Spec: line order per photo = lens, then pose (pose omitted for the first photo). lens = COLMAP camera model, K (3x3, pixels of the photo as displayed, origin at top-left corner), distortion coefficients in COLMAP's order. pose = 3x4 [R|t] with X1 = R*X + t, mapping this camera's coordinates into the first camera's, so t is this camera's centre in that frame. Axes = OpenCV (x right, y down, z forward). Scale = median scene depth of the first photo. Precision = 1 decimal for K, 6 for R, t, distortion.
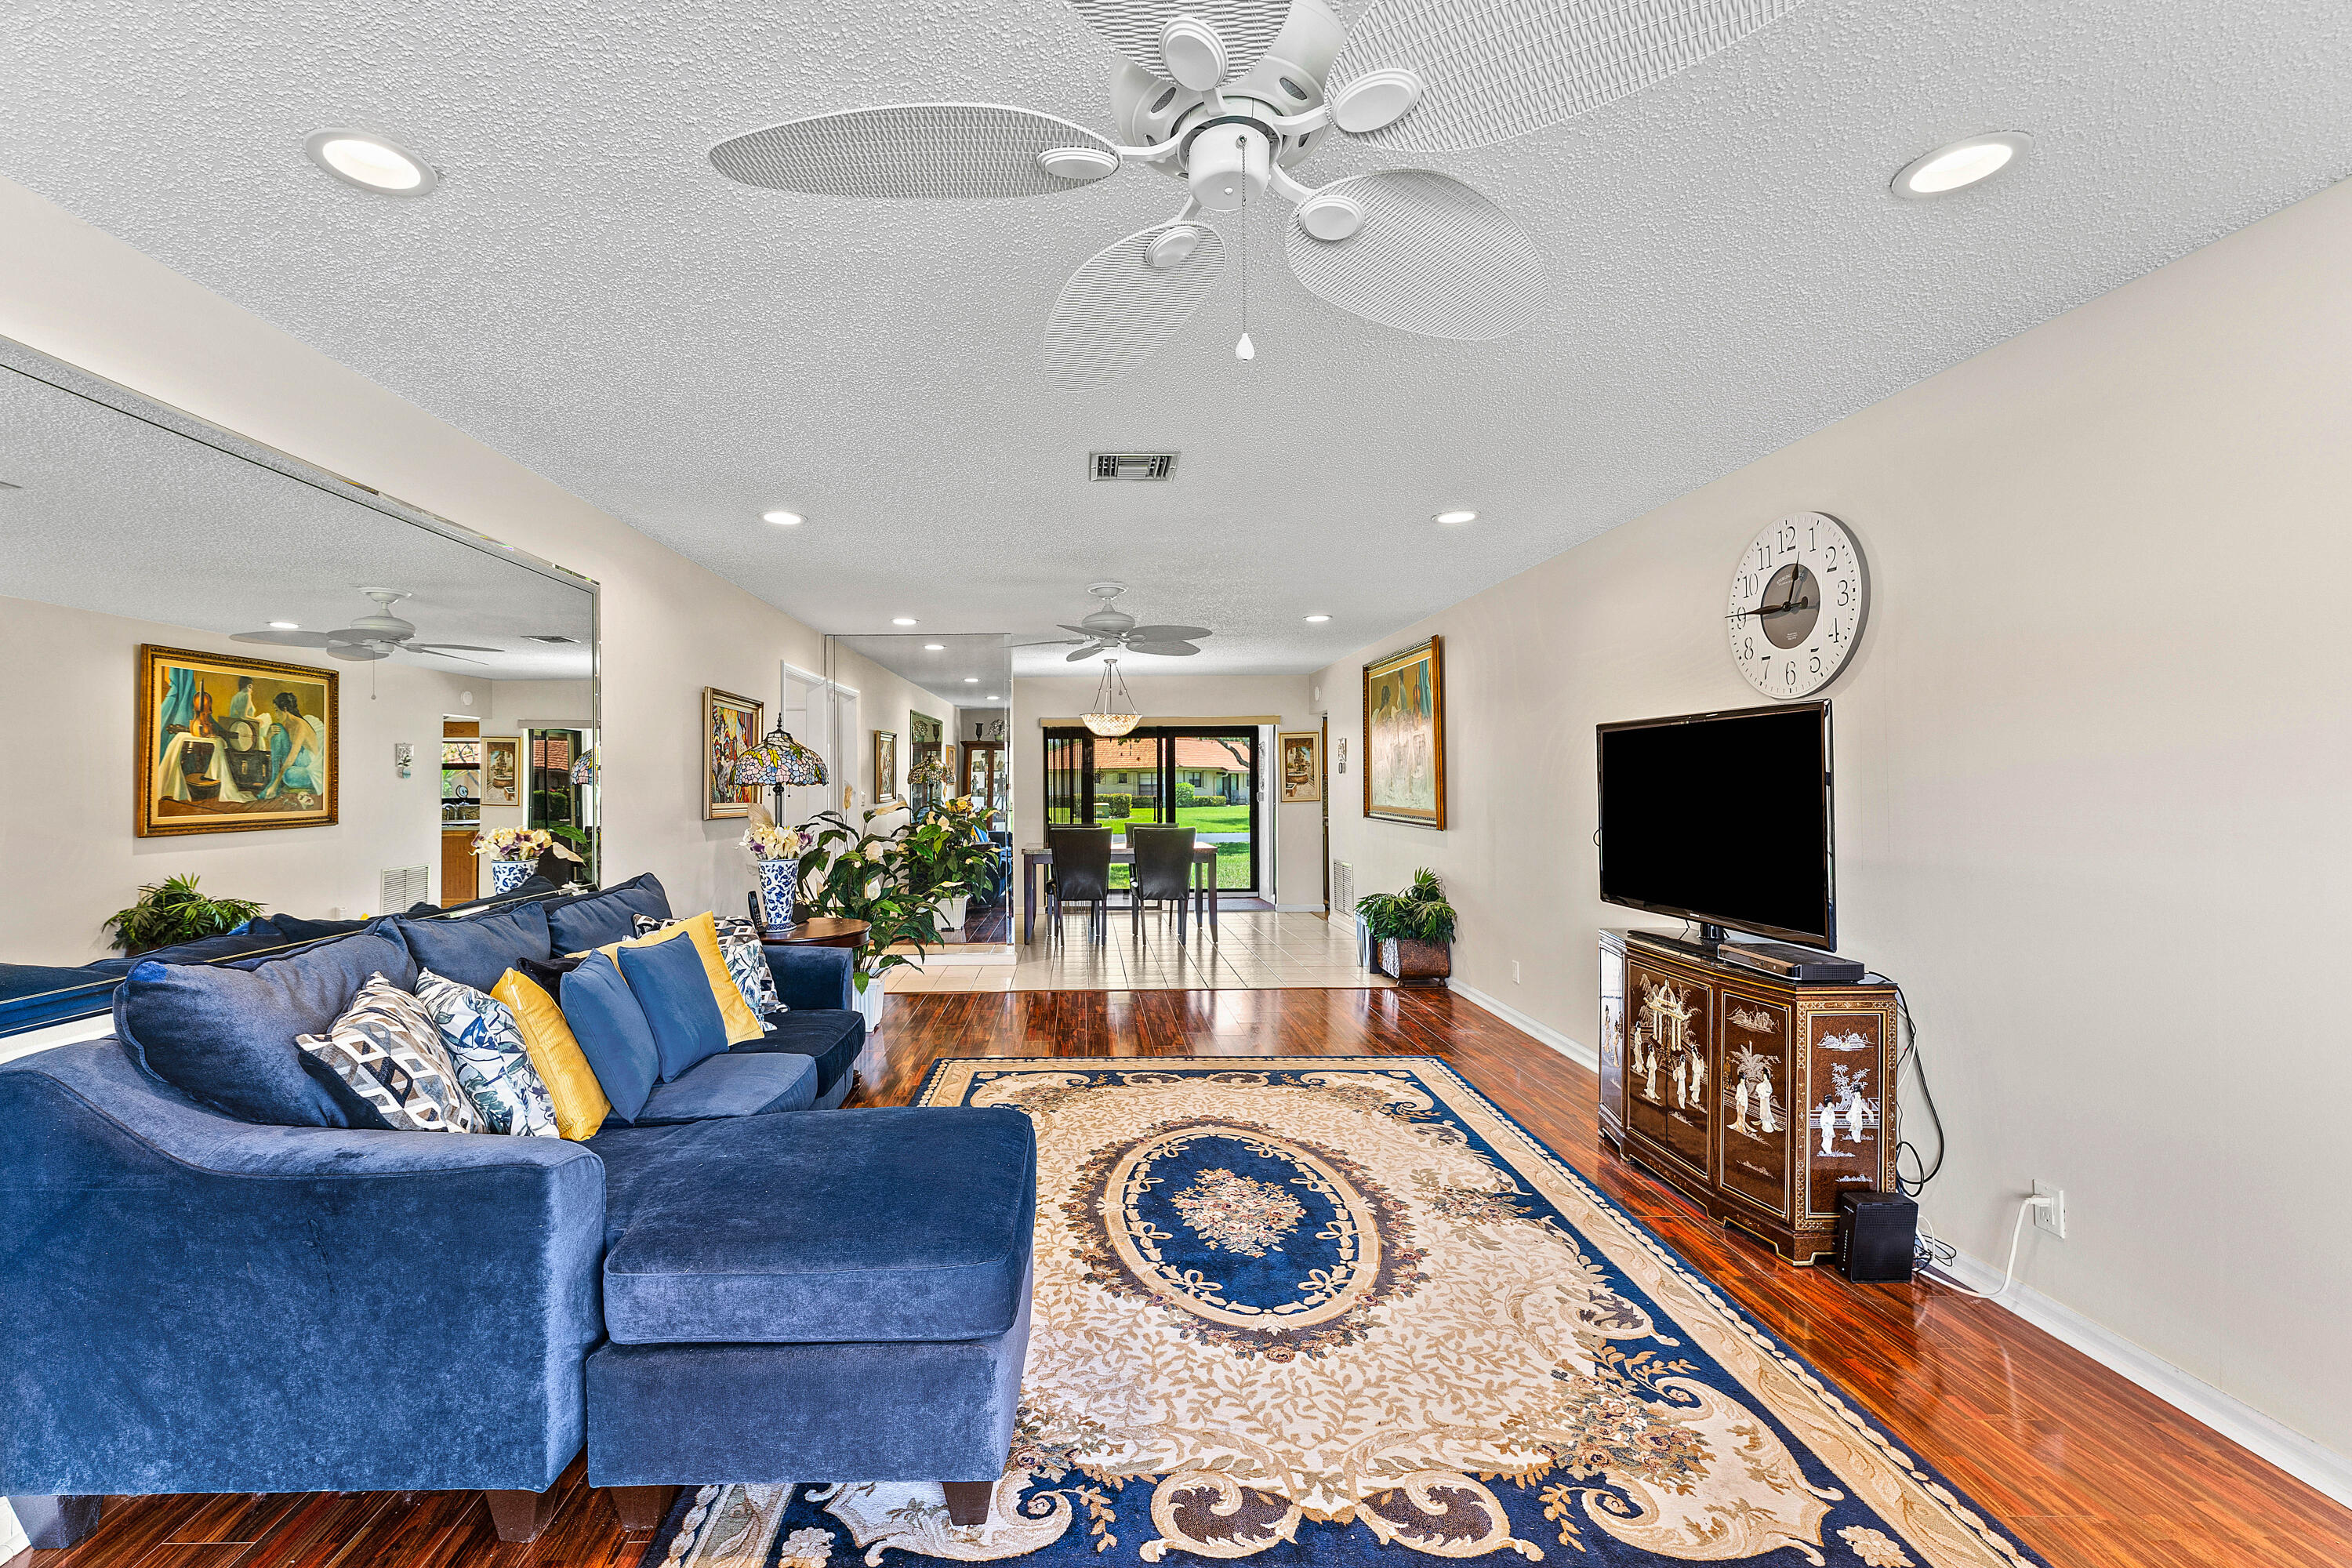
lens RADIAL K [[986.7, 0, 1075.5], [0, 986.7, 775.8], [0, 0, 1]] dist [-0.000826, -0.000312]
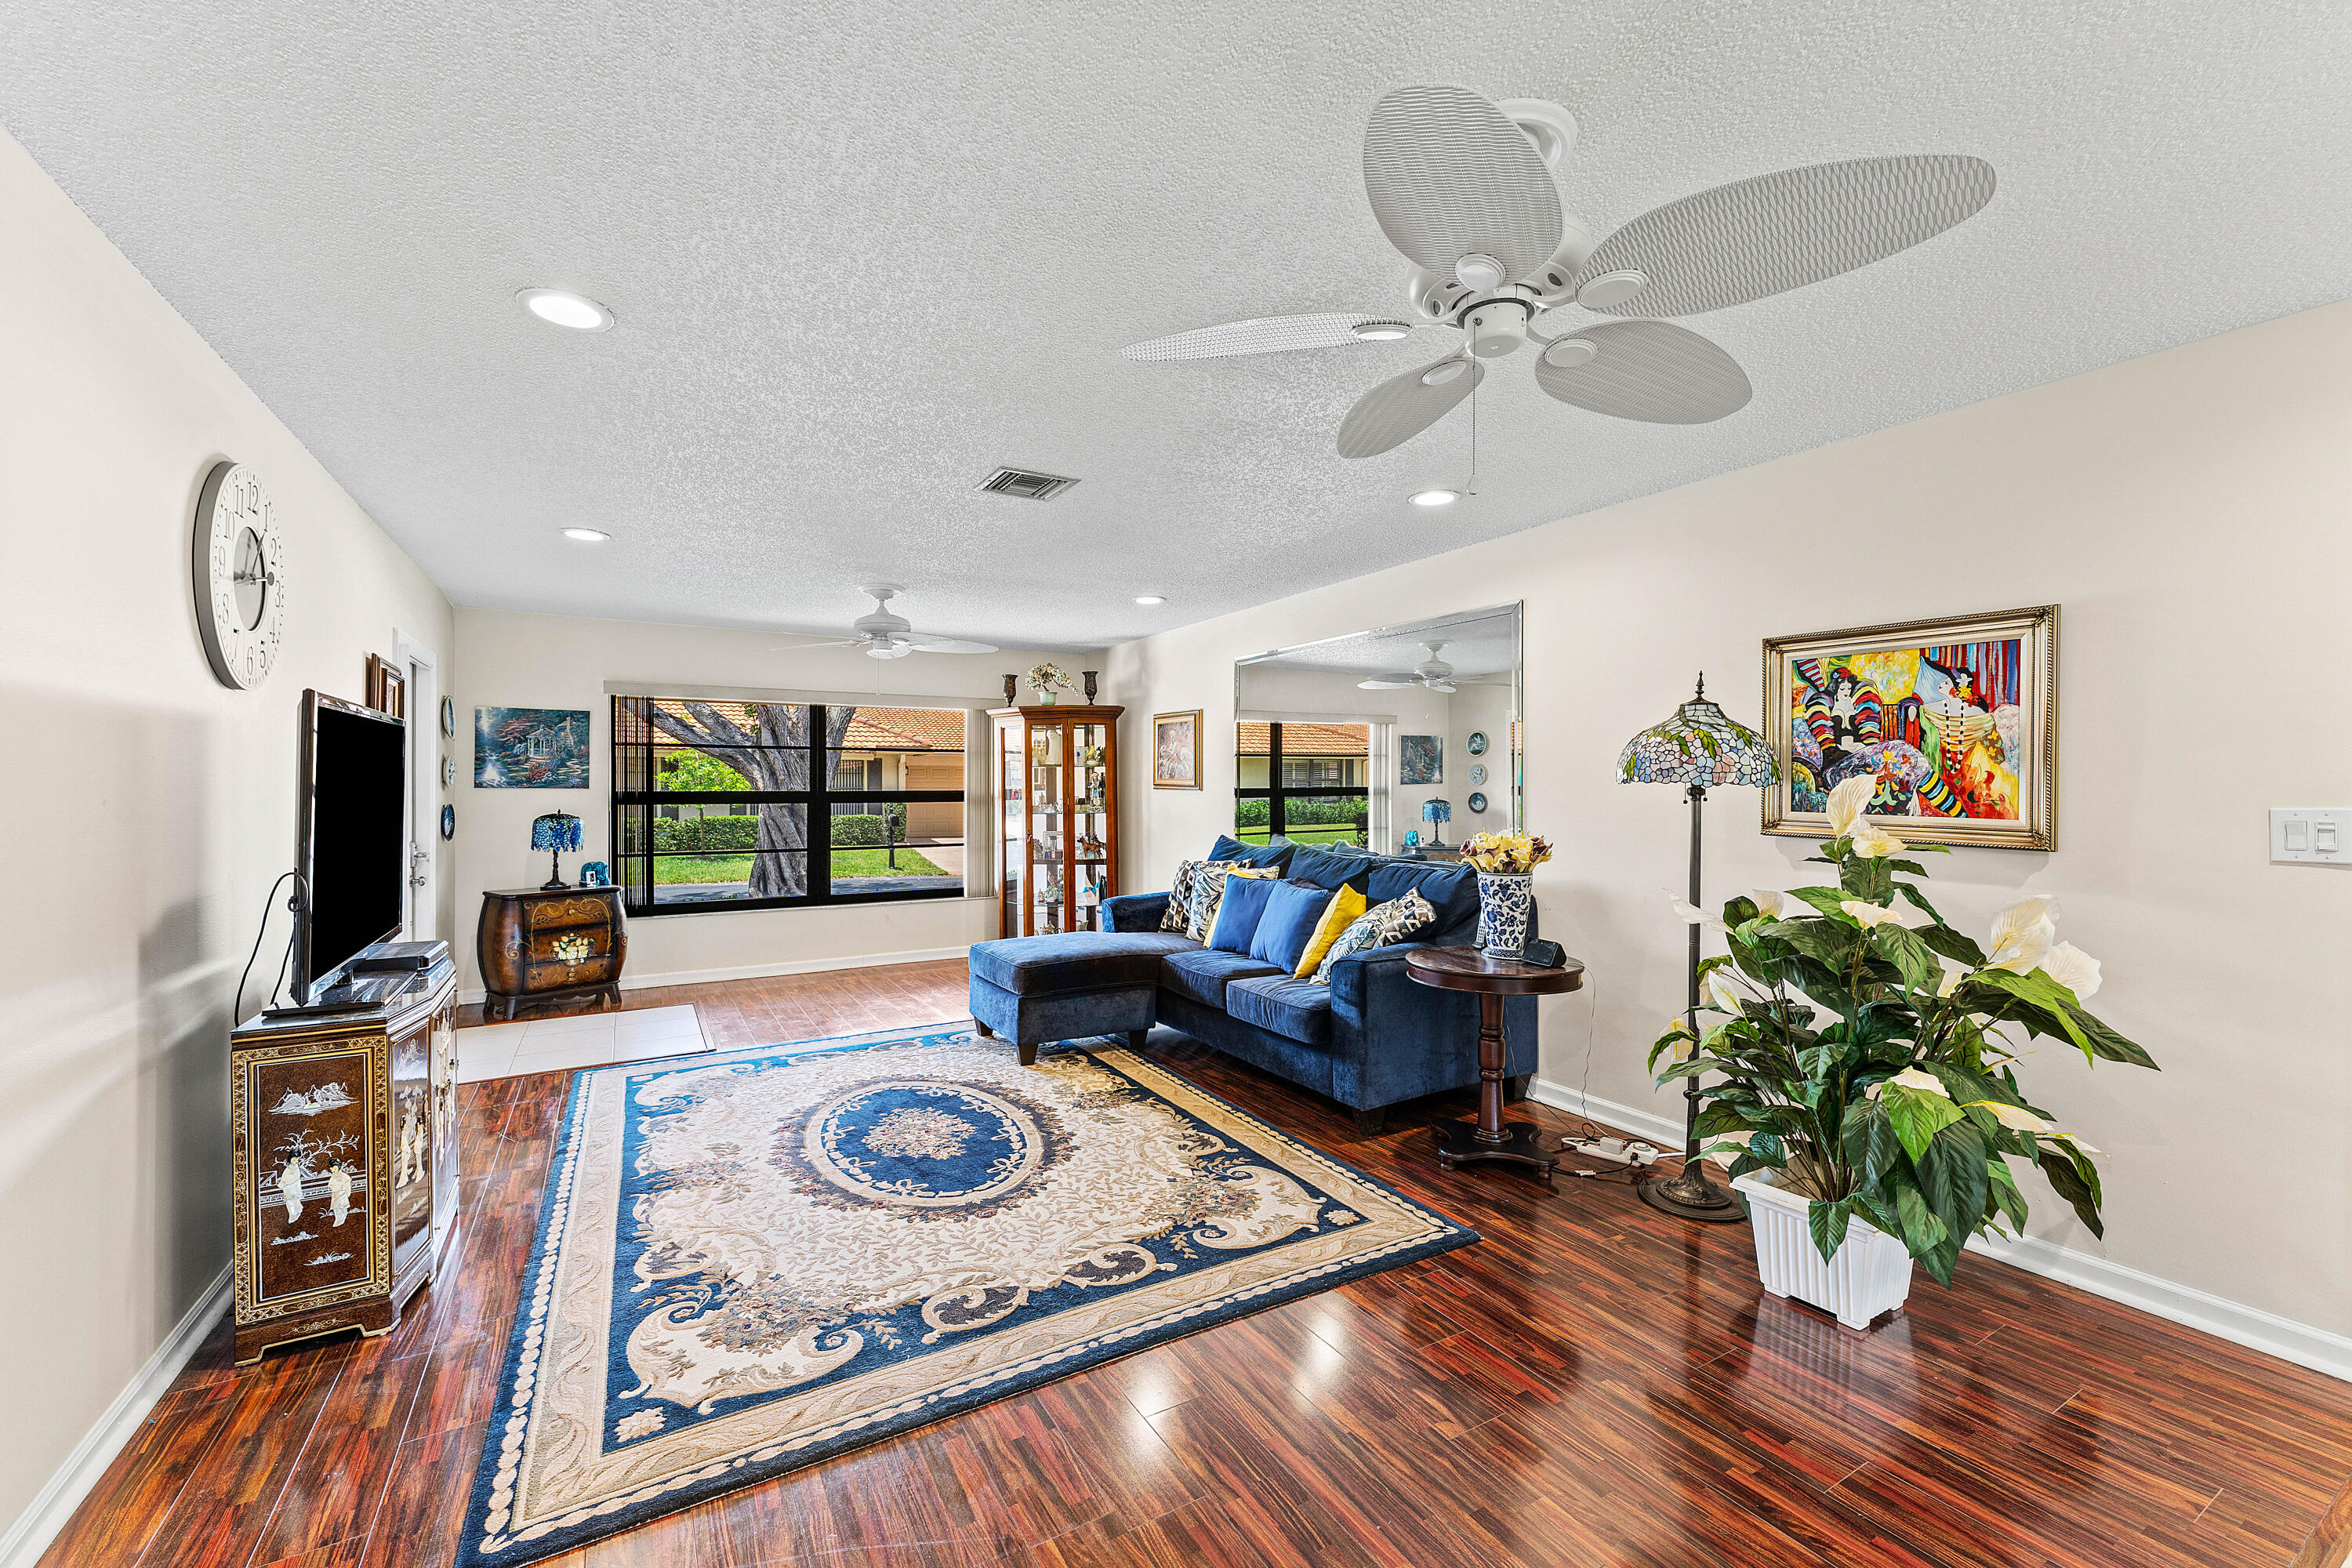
lens RADIAL K [[954.7, 0, 1180.6], [0, 954.7, 780.0], [0, 0, 1]] dist [0.001373, -0.000084]
pose [[-0.858945, 0.005145, -0.512042, 0.436858], [0.009968, 0.999928, -0.006674, 0.010677], [0.511970, -0.010837, -0.858935, 1.950849]]
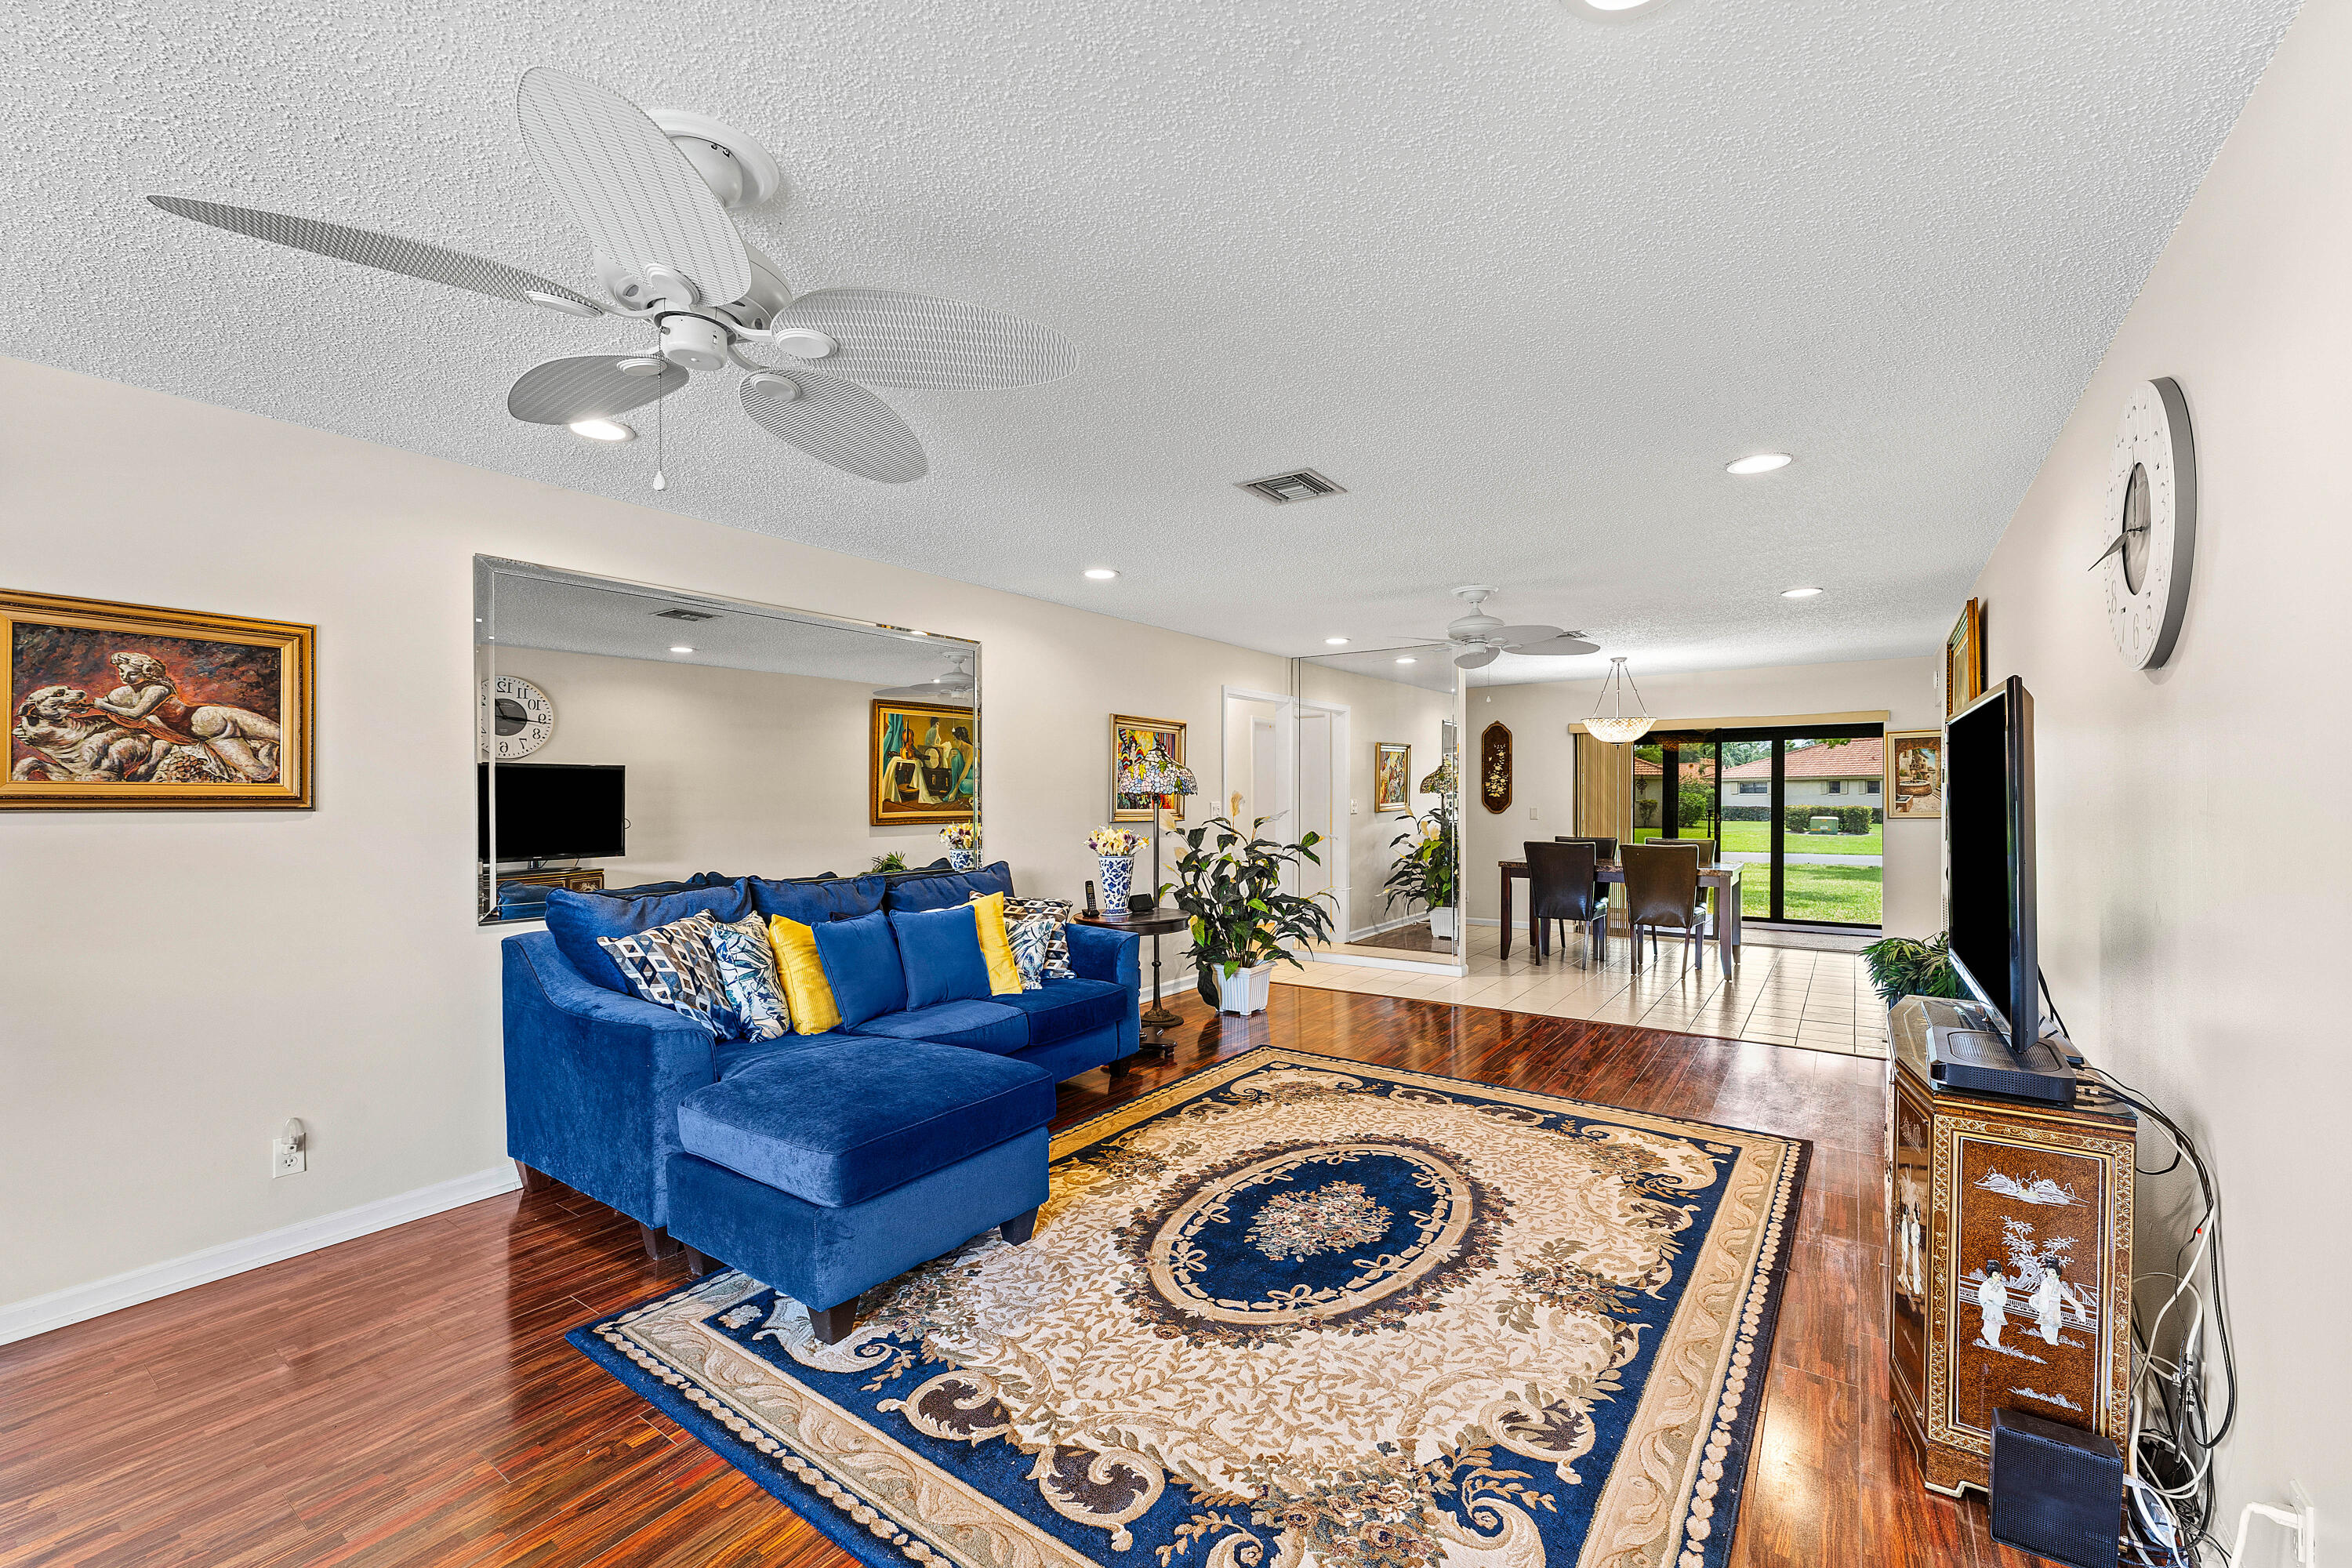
lens RADIAL K [[954.8, 0, 1169.9], [0, 954.8, 795.4], [0, 0, 1]] dist [-0.000172, -0.000696]
pose [[0.816234, 0.006571, -0.577684, 0.532682], [0.000051, 0.999935, 0.011445, -0.003156], [0.577721, -0.009371, 0.816180, 0.109337]]
